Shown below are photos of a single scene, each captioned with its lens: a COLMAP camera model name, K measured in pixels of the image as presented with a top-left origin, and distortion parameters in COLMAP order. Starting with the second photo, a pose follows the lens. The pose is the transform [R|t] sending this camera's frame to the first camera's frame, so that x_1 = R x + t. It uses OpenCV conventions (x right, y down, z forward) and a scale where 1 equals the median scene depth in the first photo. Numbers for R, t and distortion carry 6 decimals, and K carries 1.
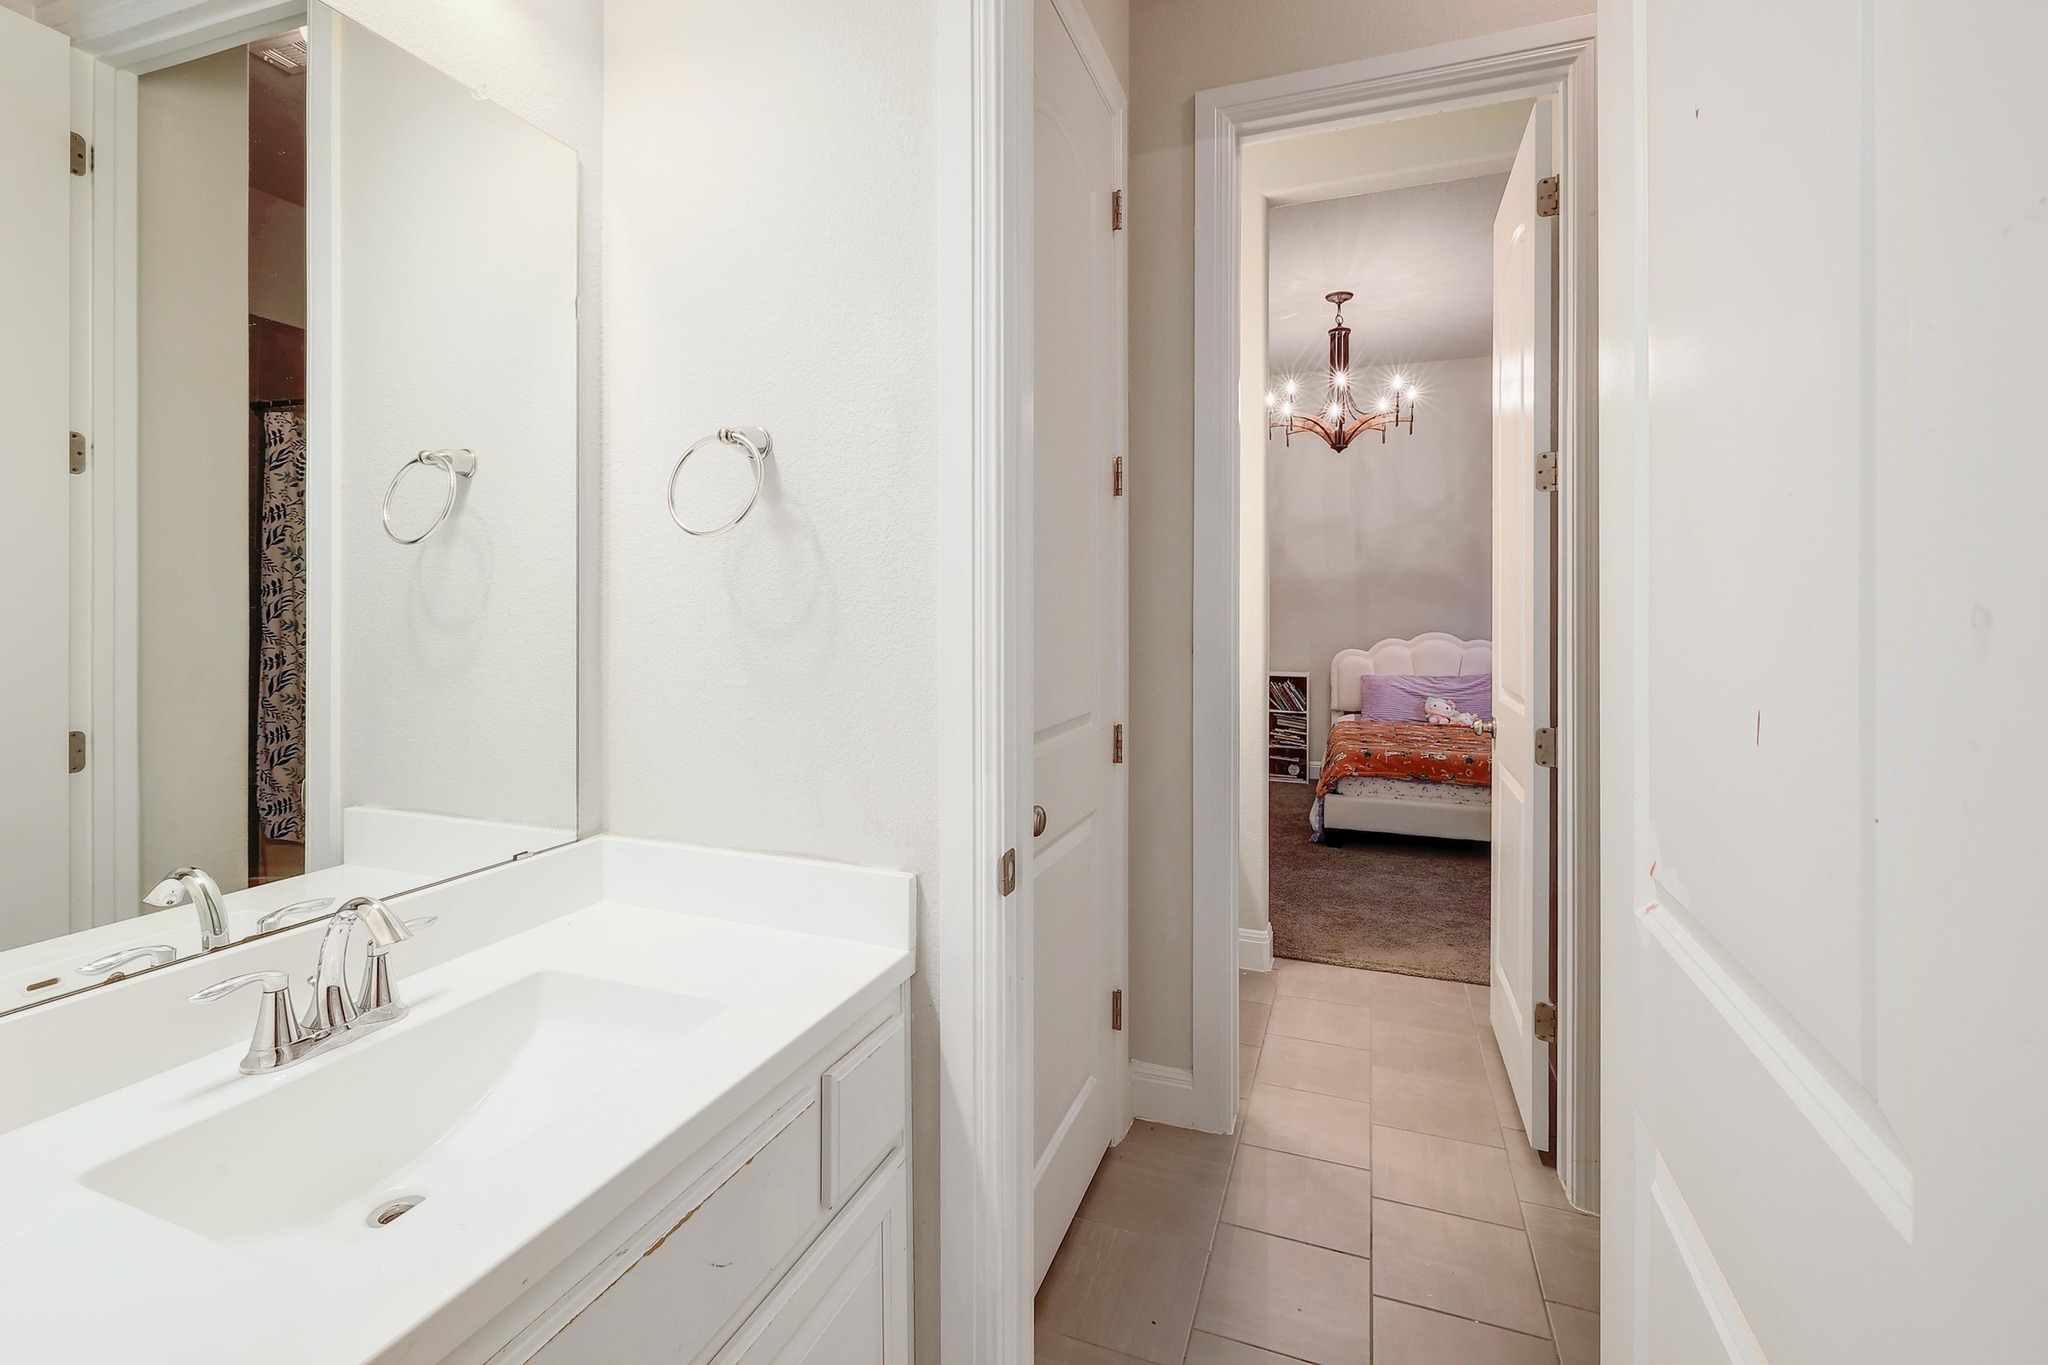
lens RADIAL K [[895.7, 0, 1024.6], [0, 895.7, 607.0], [0, 0, 1]] dist [-0.003302, 0.000220]
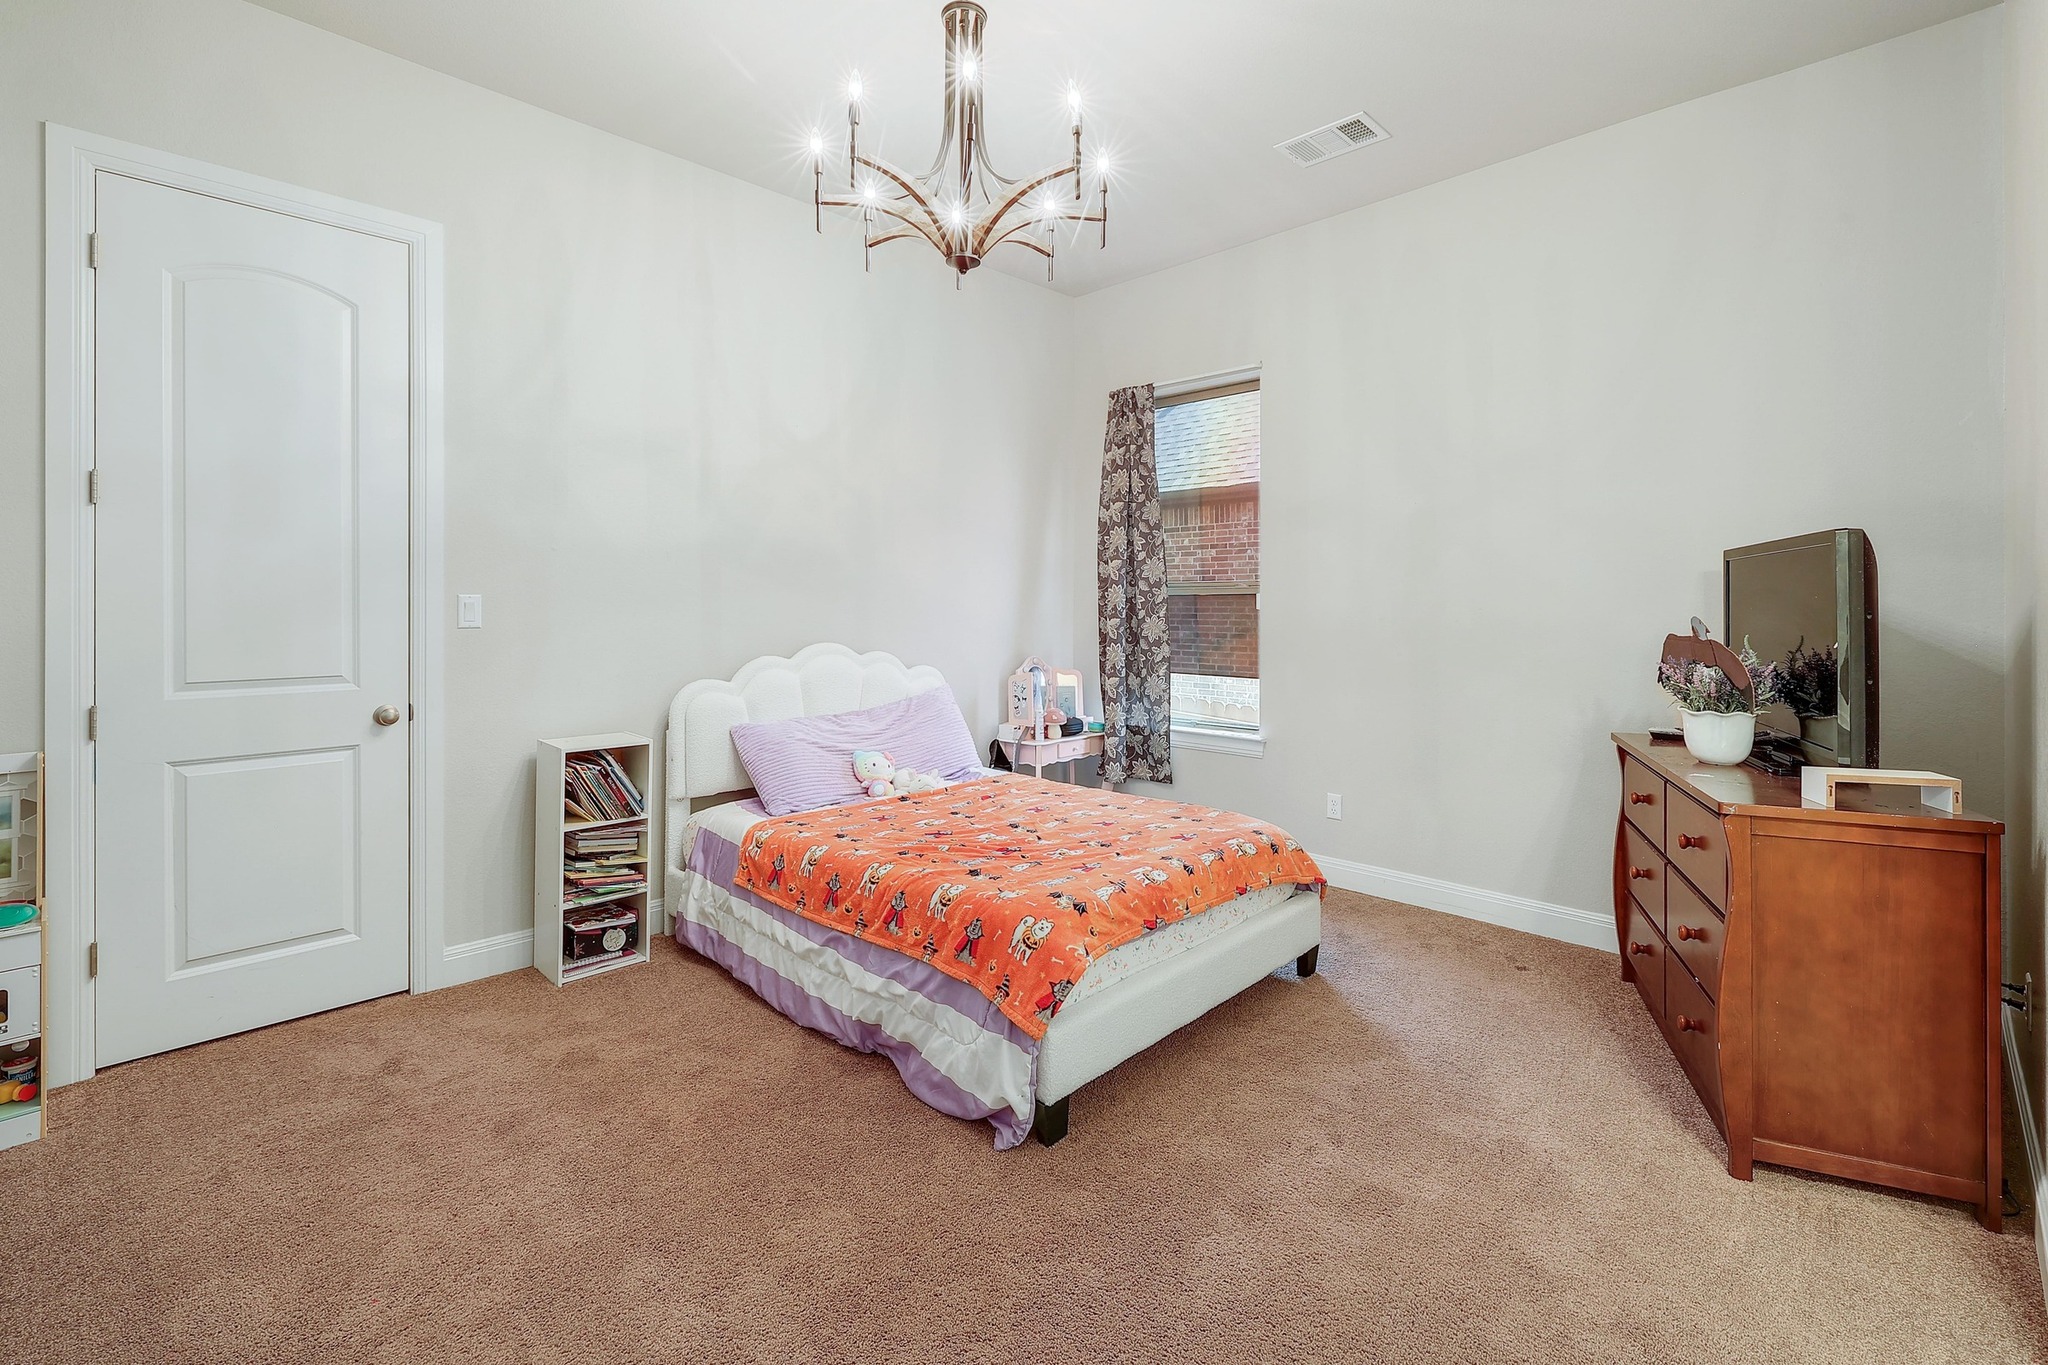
lens RADIAL K [[895.7, 0, 1024.6], [0, 895.7, 607.0], [0, 0, 1]] dist [-0.003302, 0.000220]
pose [[0.449631, 0.005131, 0.893200, -0.028587], [0.012839, 0.999843, -0.012207, 0.012552], [-0.893122, 0.016956, 0.449494, 0.591138]]
